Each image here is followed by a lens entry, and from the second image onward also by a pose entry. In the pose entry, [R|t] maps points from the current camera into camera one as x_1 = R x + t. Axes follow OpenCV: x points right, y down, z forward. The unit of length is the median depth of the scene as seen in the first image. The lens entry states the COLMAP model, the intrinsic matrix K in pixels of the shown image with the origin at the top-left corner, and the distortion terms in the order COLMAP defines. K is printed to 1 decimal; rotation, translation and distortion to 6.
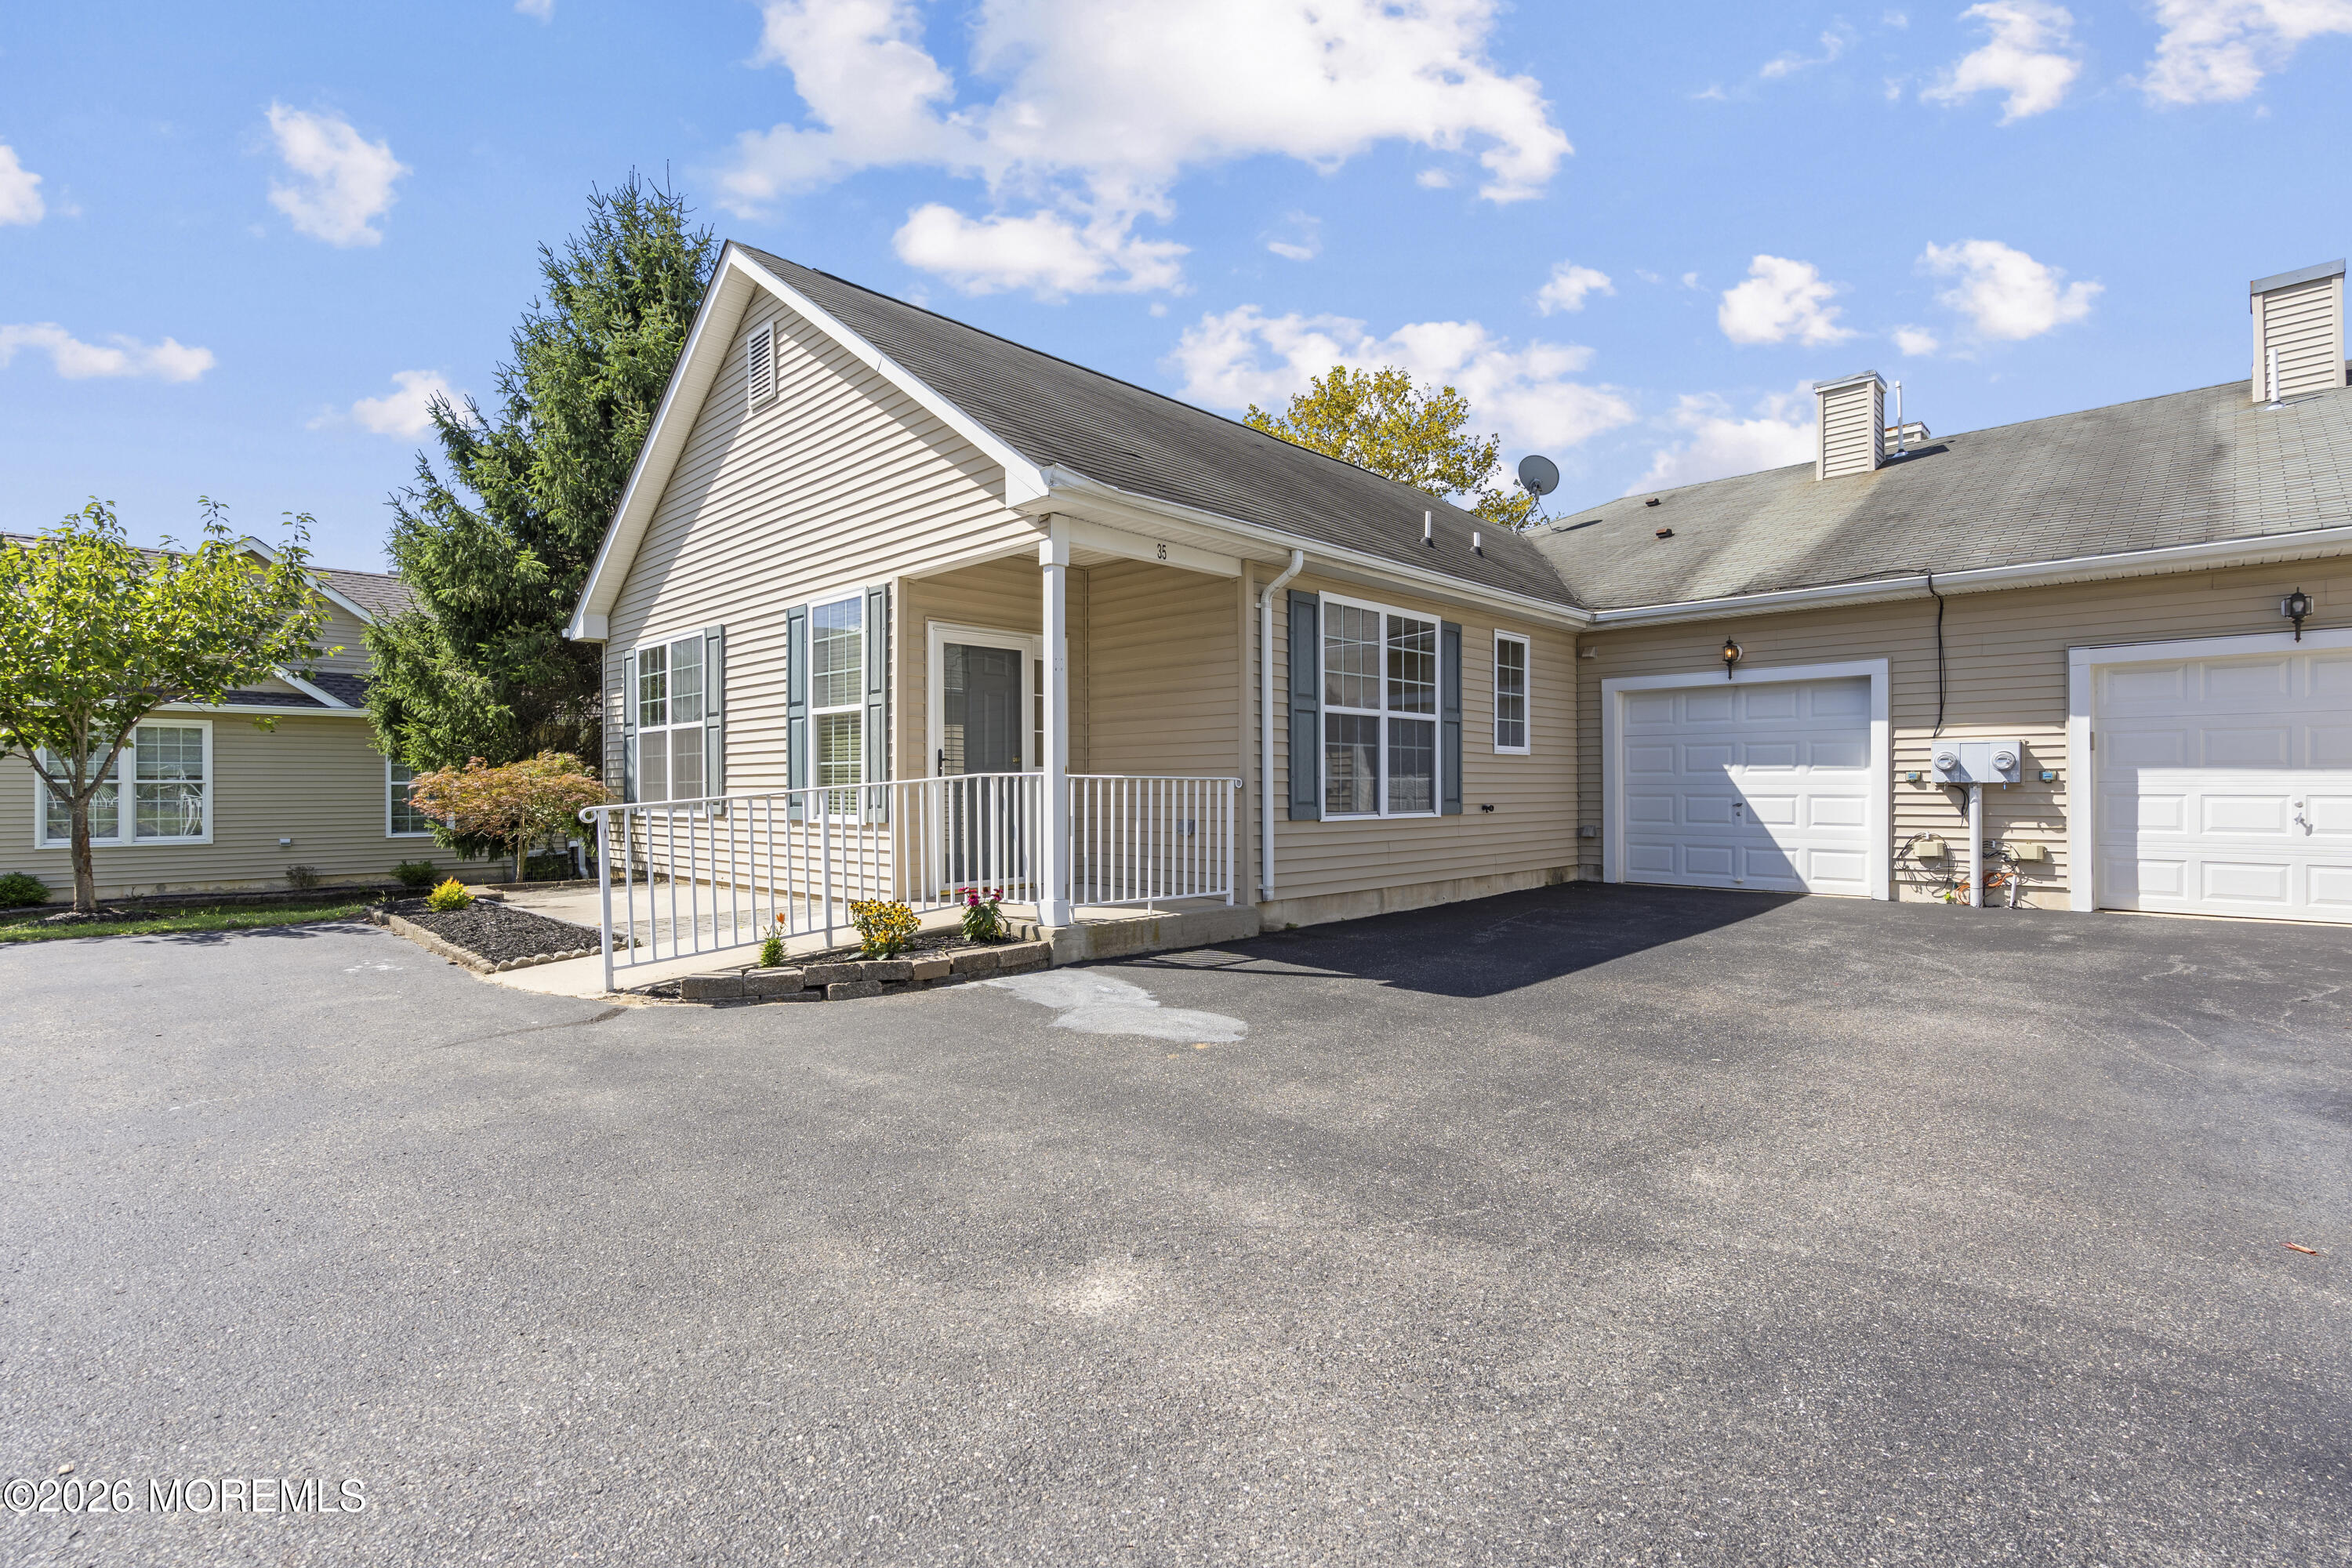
lens RADIAL K [[1094.0, 0, 1184.4], [0, 1094.0, 791.3], [0, 0, 1]] dist [-0.003549, 0.001006]
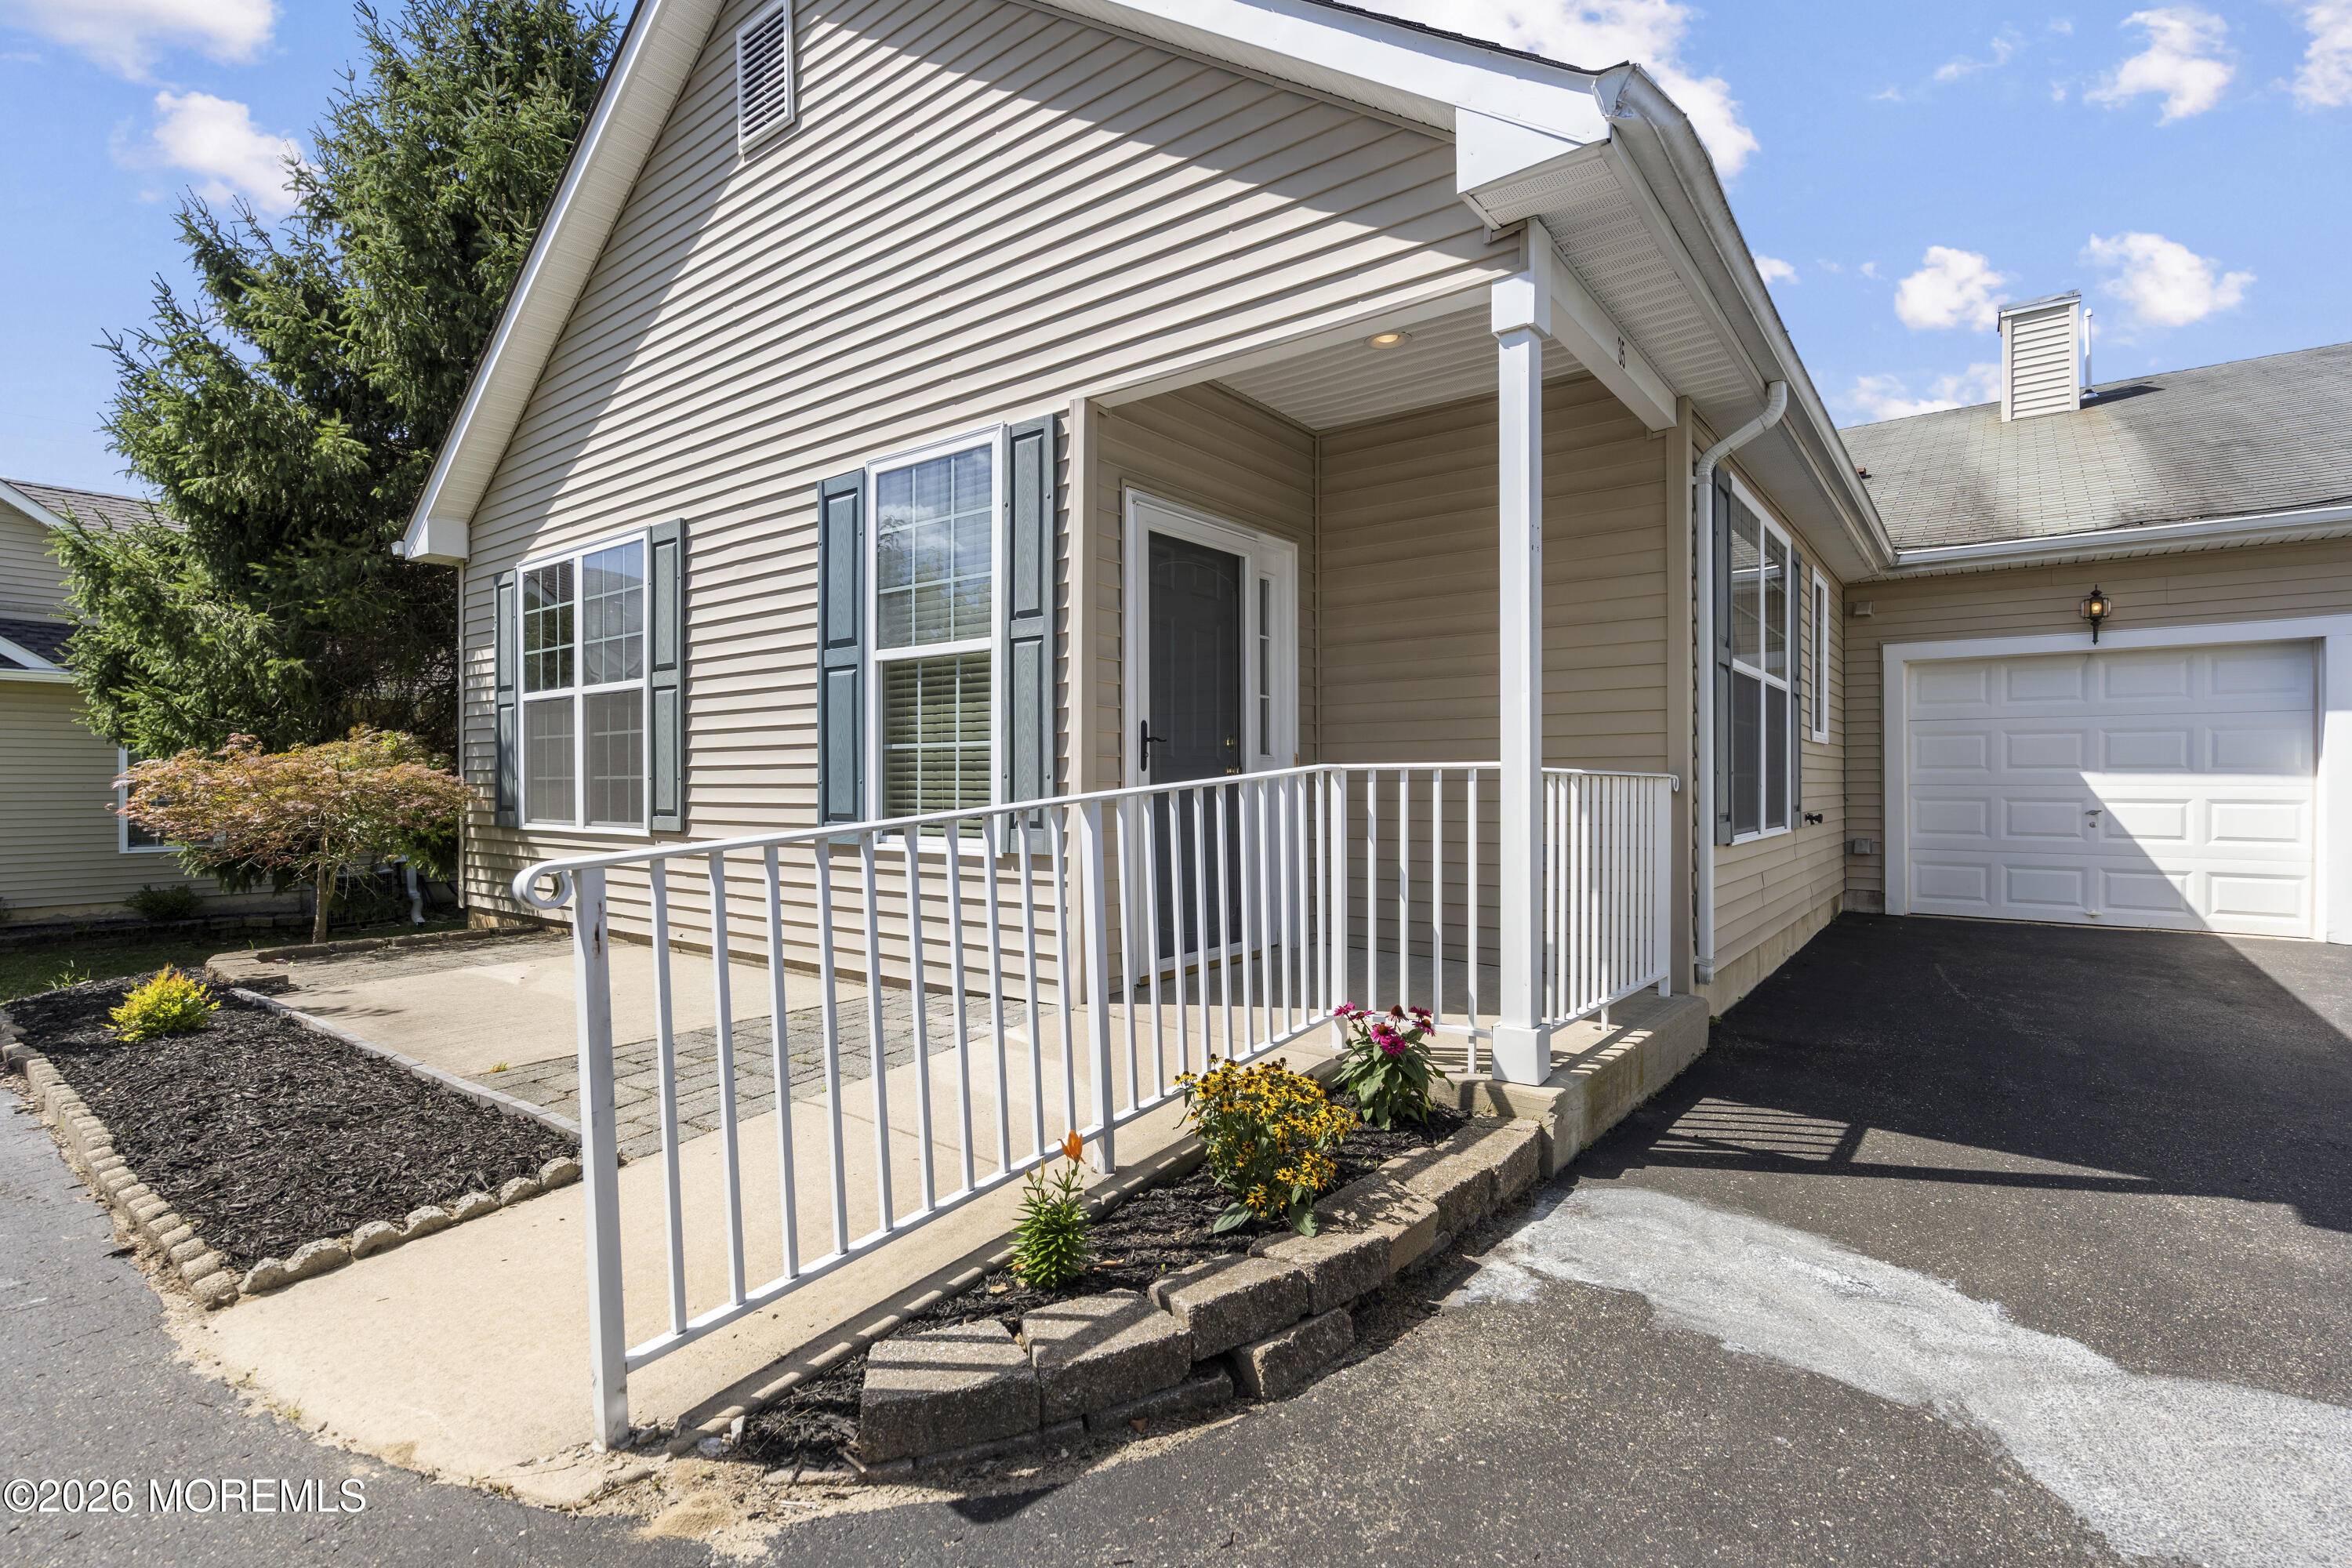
lens RADIAL K [[1086.9, 0, 1180.4], [0, 1086.9, 786.5], [0, 0, 1]] dist [-0.000222, -0.000496]
pose [[0.992707, 0.002081, 0.120535, -0.198440], [-0.002028, 0.999998, -0.000563, -0.003604], [-0.120536, 0.000315, 0.992709, 0.330181]]
